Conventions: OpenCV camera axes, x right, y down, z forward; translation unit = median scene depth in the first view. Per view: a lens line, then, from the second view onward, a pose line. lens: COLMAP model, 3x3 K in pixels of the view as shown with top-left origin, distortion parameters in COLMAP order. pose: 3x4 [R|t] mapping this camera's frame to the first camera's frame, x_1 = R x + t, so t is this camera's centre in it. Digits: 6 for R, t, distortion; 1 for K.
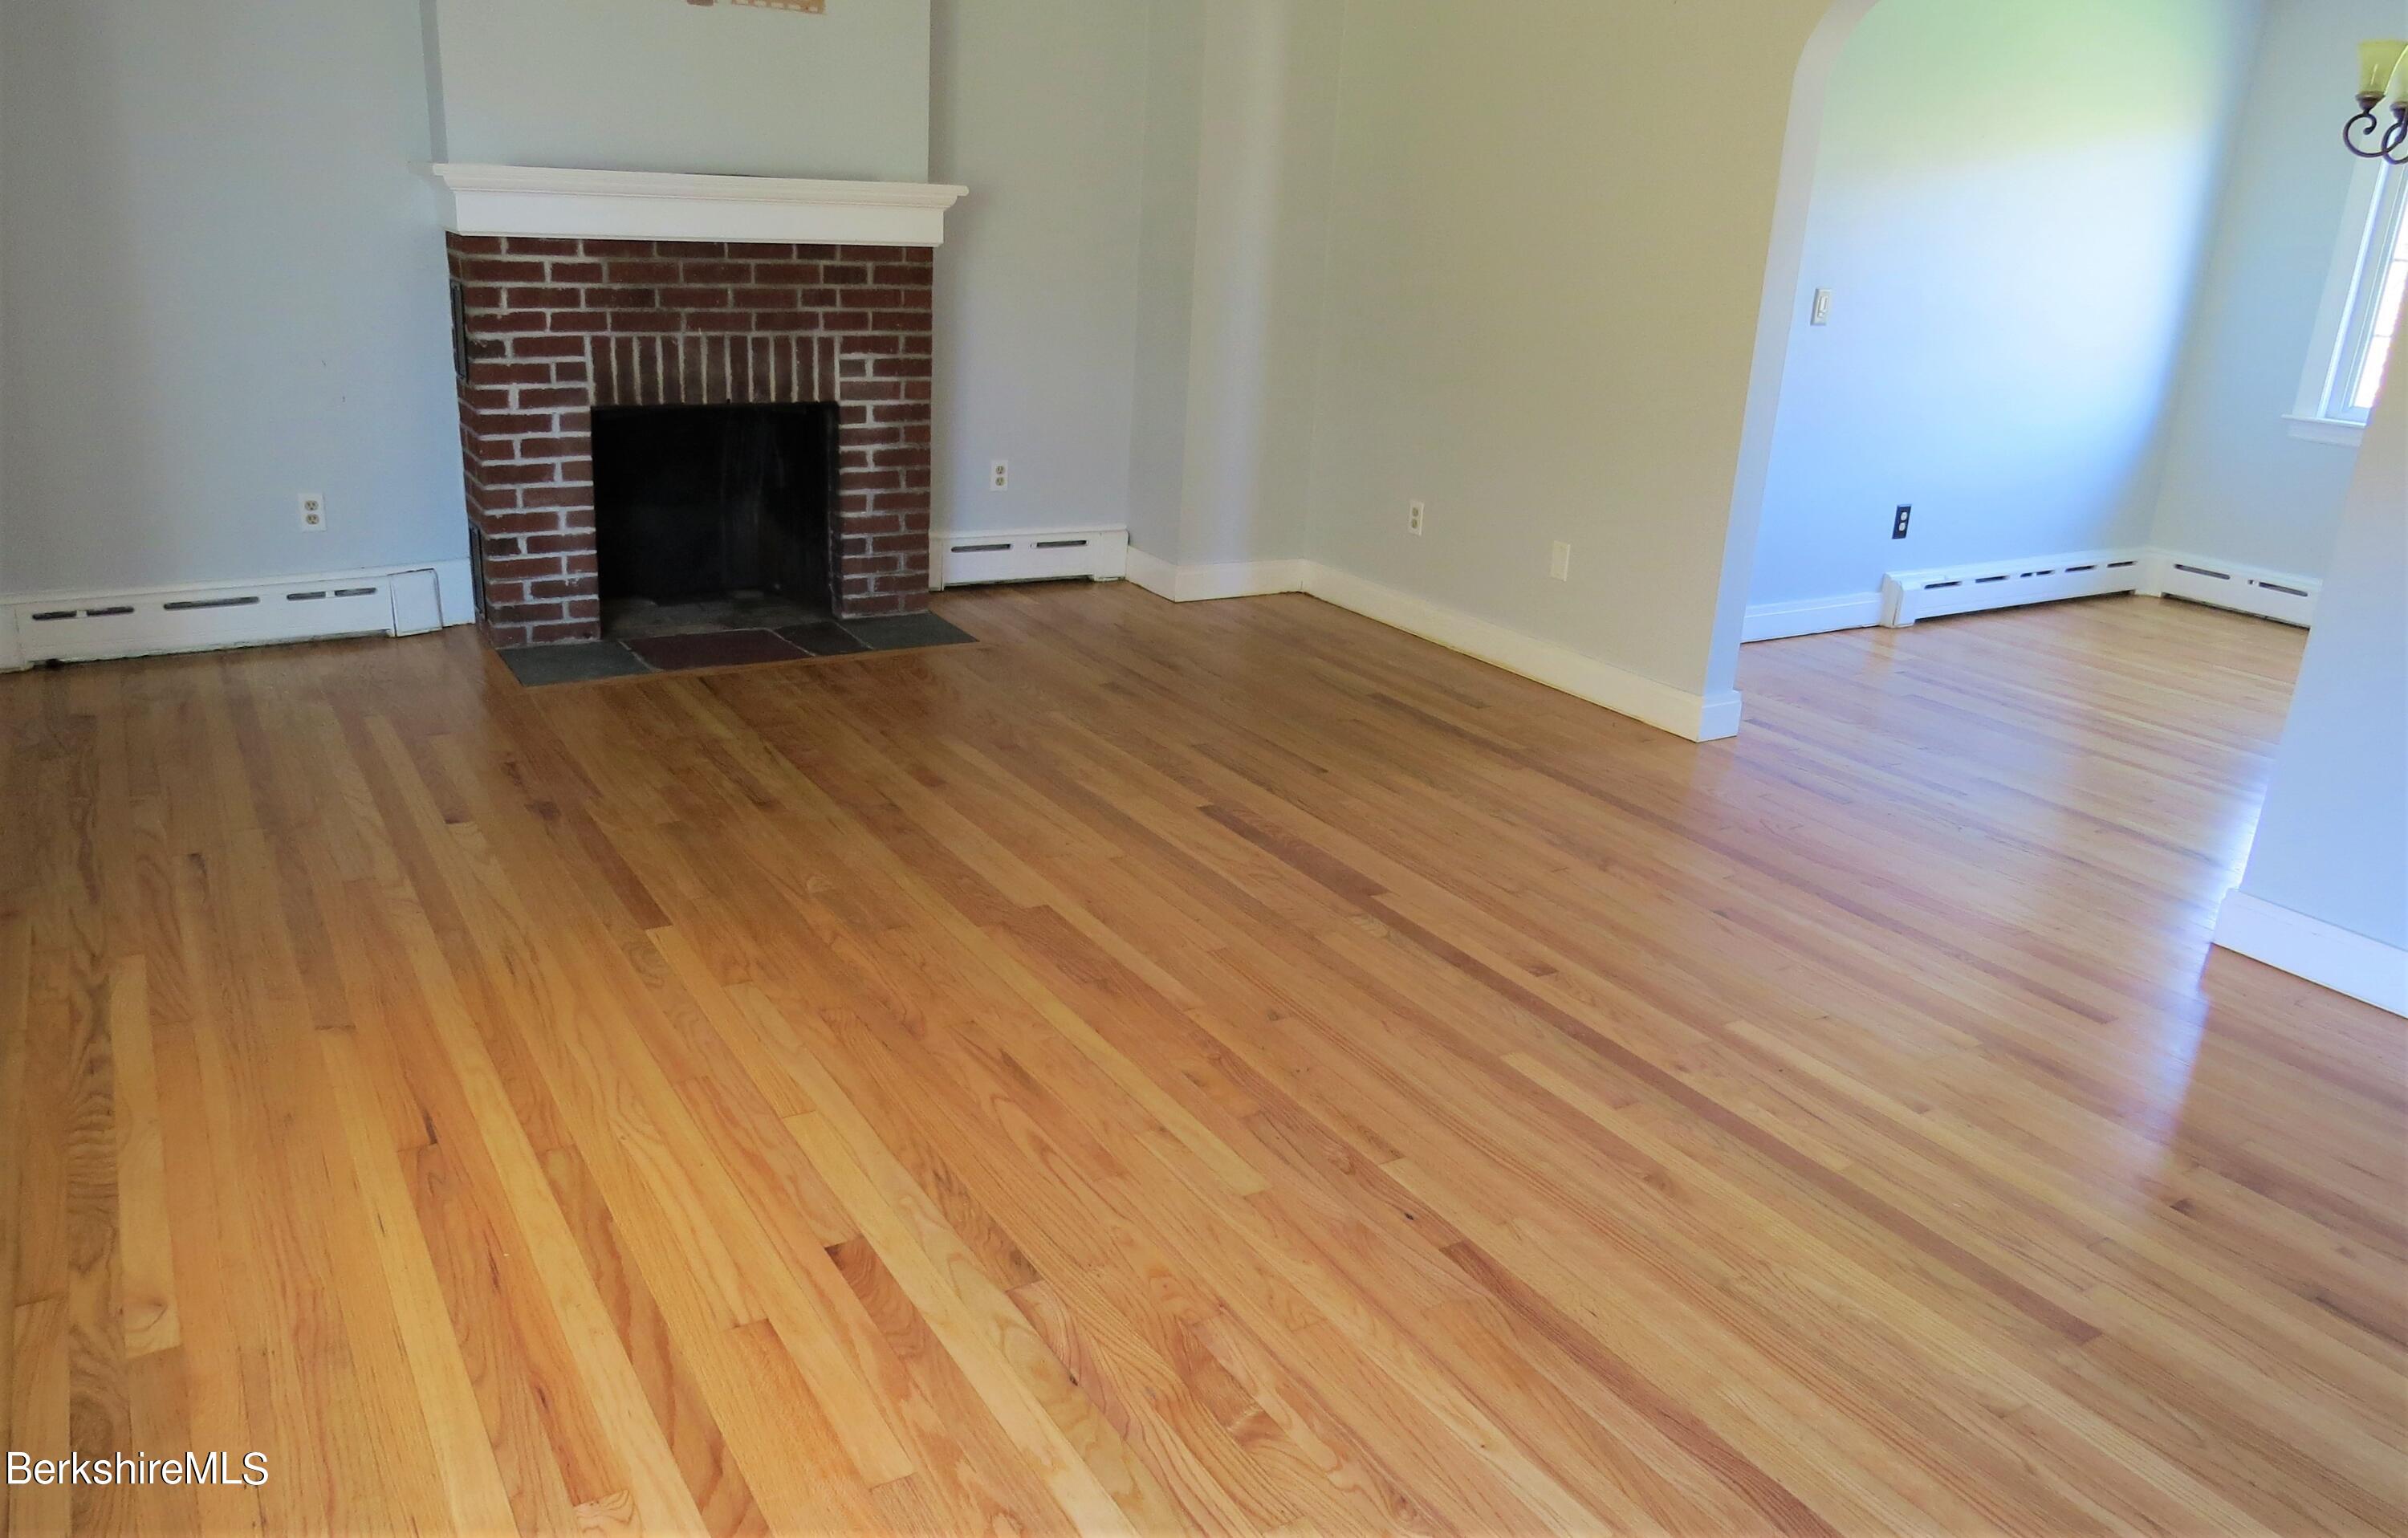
lens RADIAL K [[1715.0, 0, 1168.3], [0, 1715.0, 753.7], [0, 0, 1]] dist [-0.011527, -0.009513]
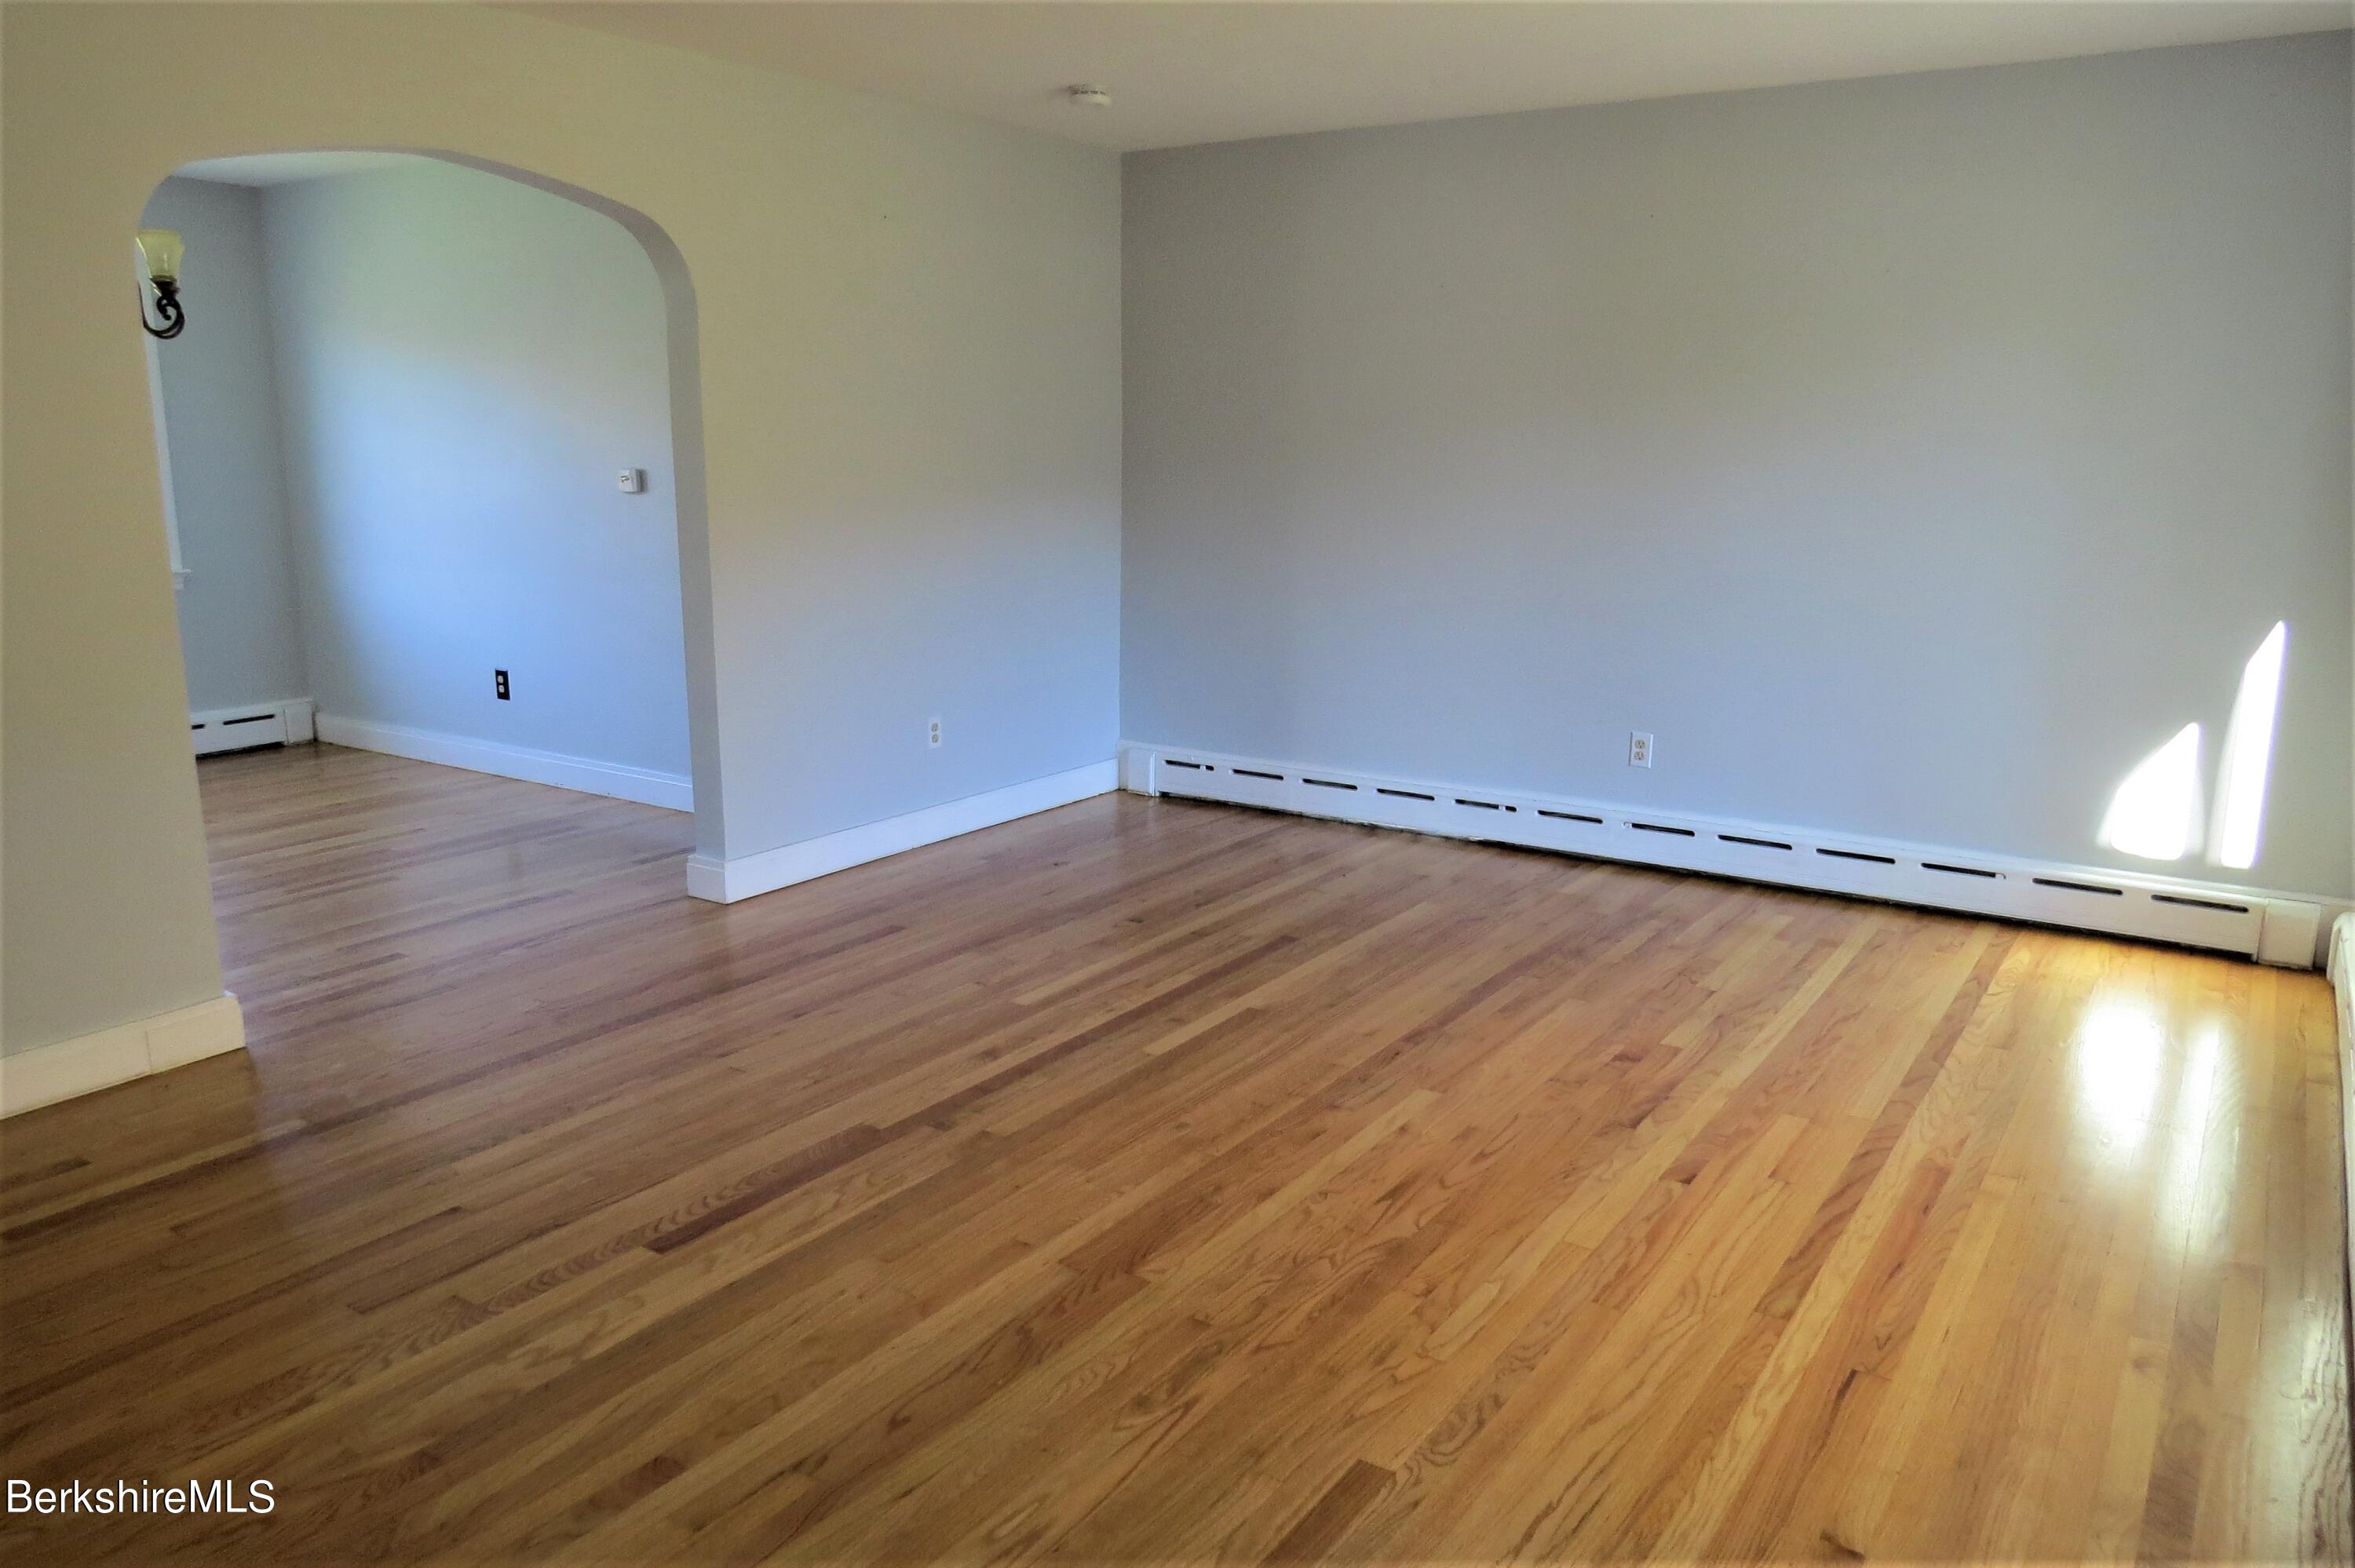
lens RADIAL K [[1684.3, 0, 1164.1], [0, 1684.3, 801.4], [0, 0, 1]] dist [-0.026445, 0.014080]
pose [[-0.413255, -0.257460, 0.873461, -0.697399], [0.261496, 0.885246, 0.384654, -0.386418], [-0.872261, 0.387367, -0.298508, 1.012296]]
